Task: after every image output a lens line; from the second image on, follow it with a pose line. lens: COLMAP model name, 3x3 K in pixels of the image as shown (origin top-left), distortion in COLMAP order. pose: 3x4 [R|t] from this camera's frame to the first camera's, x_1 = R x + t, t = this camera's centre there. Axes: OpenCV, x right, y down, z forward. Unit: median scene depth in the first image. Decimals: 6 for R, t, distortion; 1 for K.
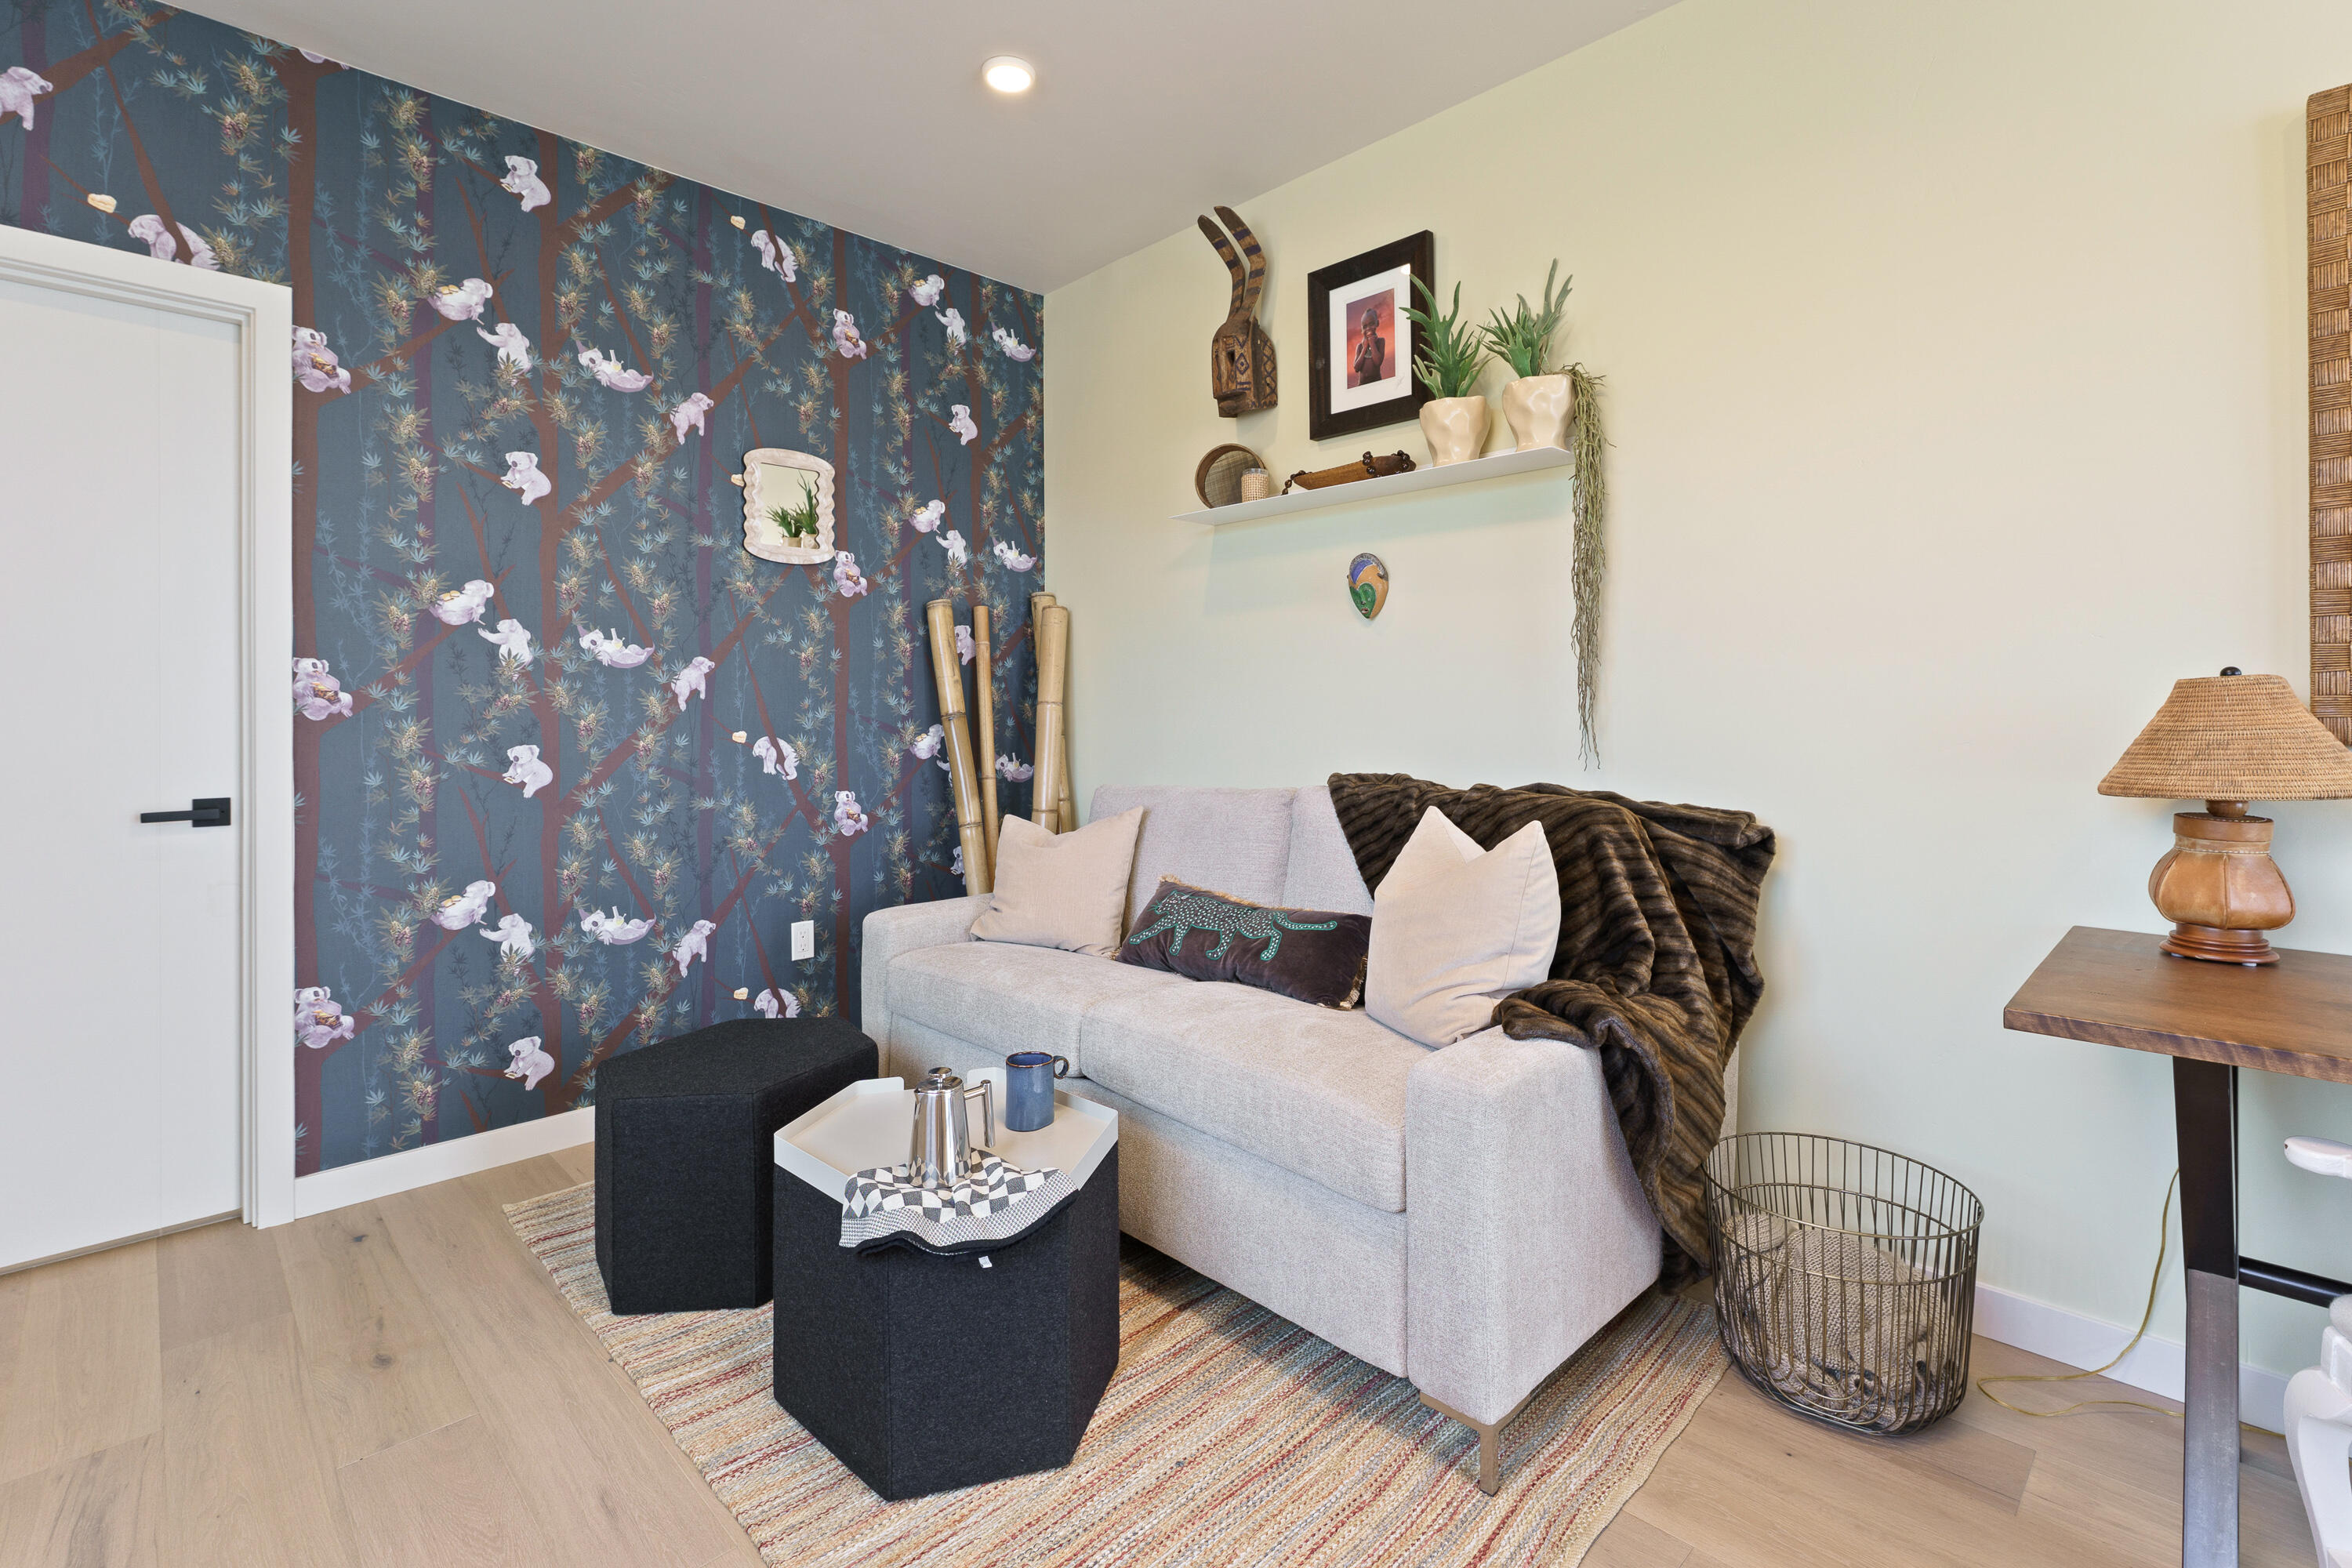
lens RADIAL K [[1045.5, 0, 1157.5], [0, 1045.5, 718.4], [0, 0, 1]] dist [-0.001724, 0.000290]
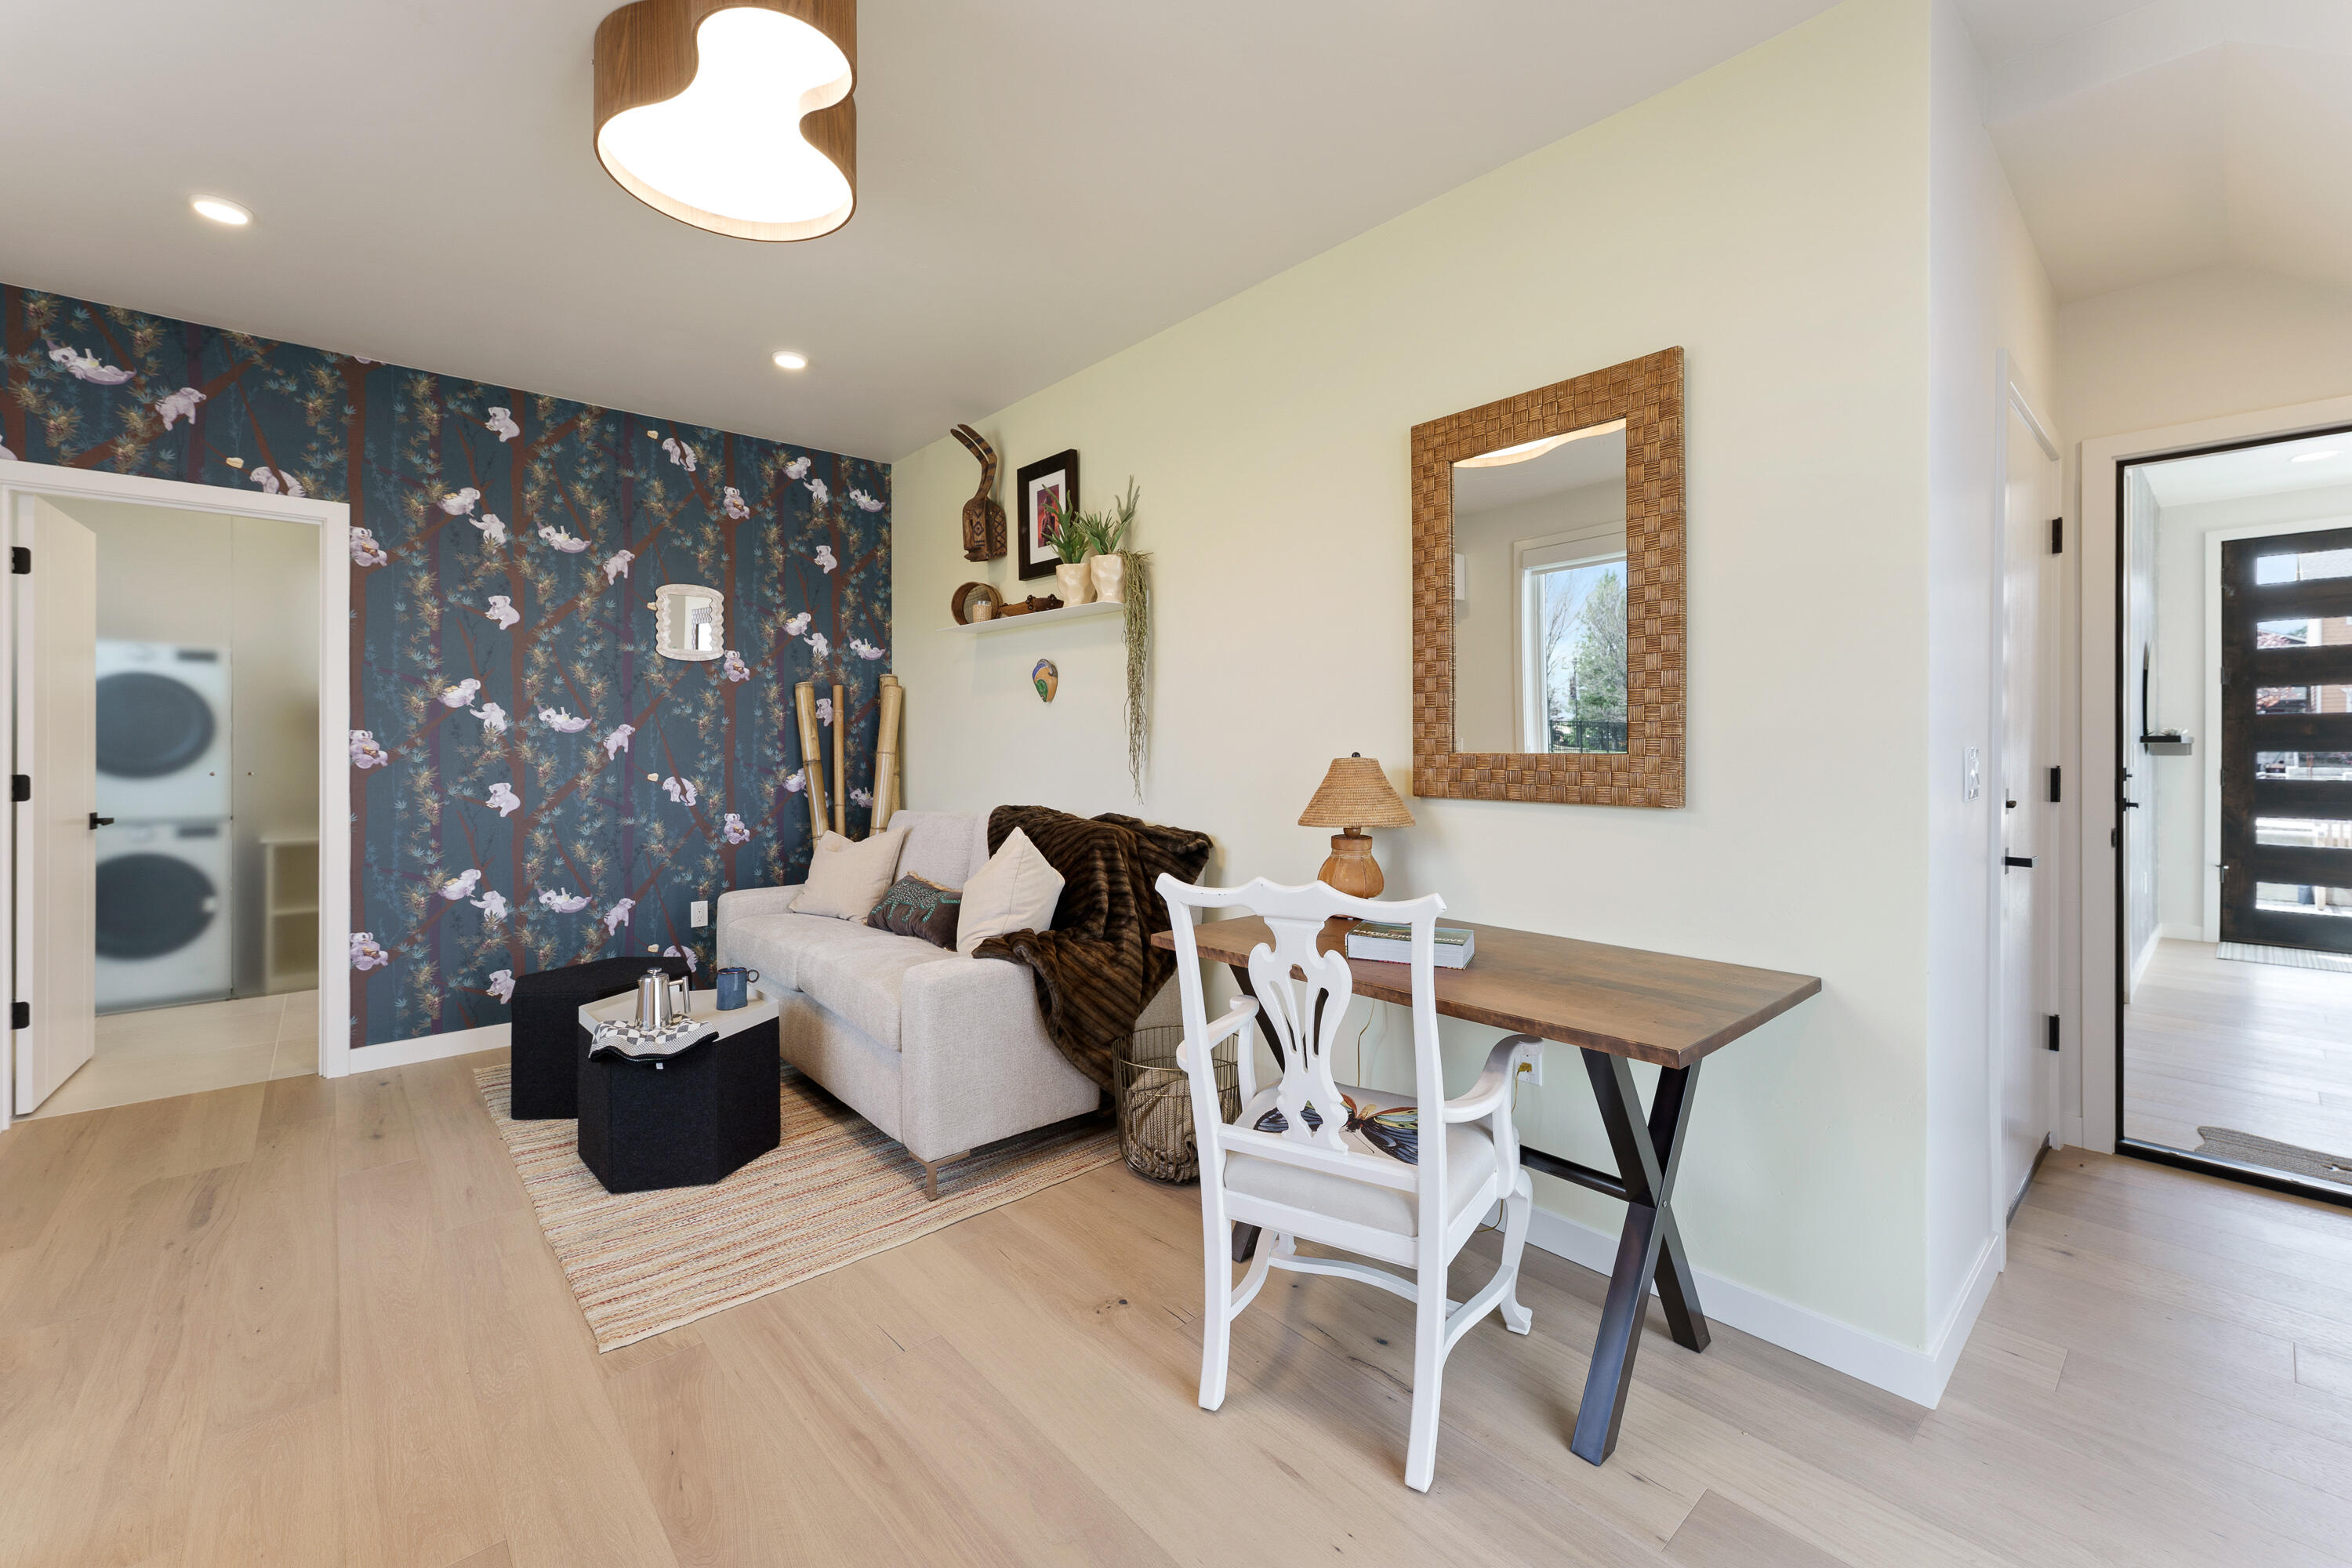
lens RADIAL K [[938.5, 0, 1152.1], [0, 938.5, 748.1], [0, 0, 1]] dist [0.000004, 0.001781]
pose [[0.998605, 0.004722, -0.052584, 0.465571], [-0.004690, 0.999989, 0.000732, -0.034281], [0.052587, -0.000484, 0.998616, -0.371511]]
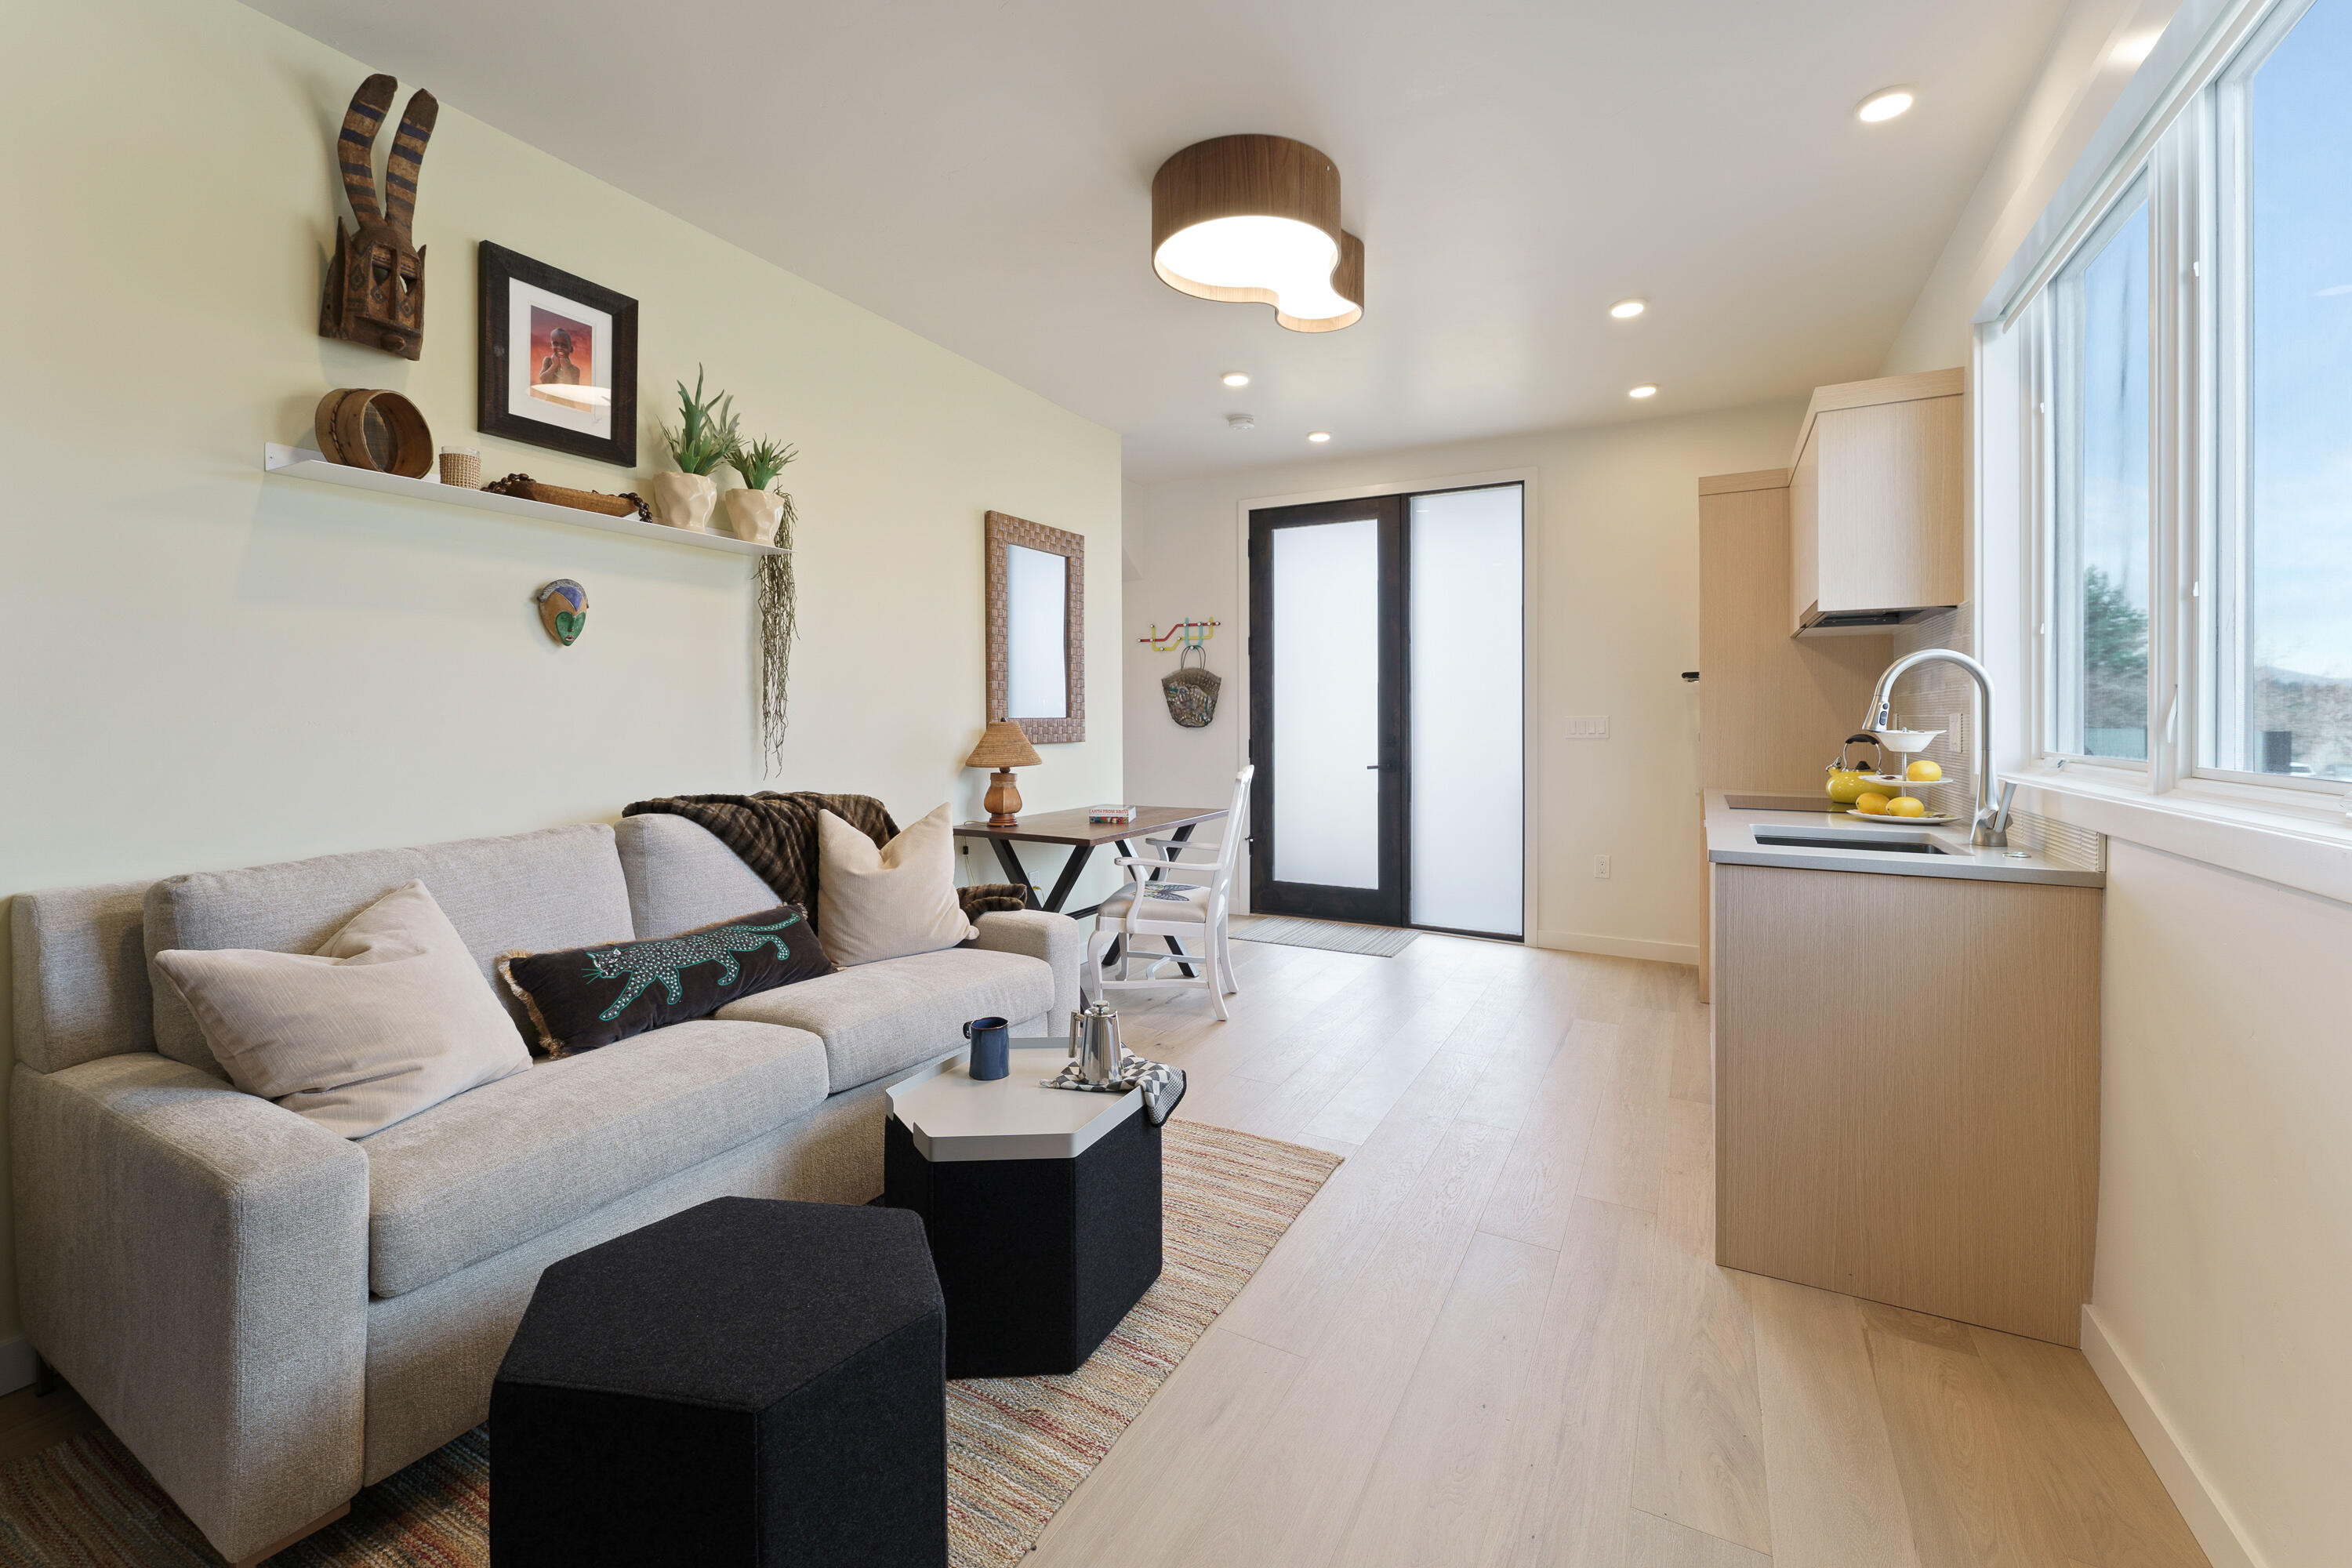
lens RADIAL K [[938.5, 0, 1164.2], [0, 938.5, 712.9], [0, 0, 1]] dist [0.000004, 0.001781]
pose [[-0.267465, 0.002434, 0.963565, -0.872013], [-0.002249, 0.999993, -0.003151, -0.033064], [-0.963565, -0.003010, -0.267458, 0.754834]]
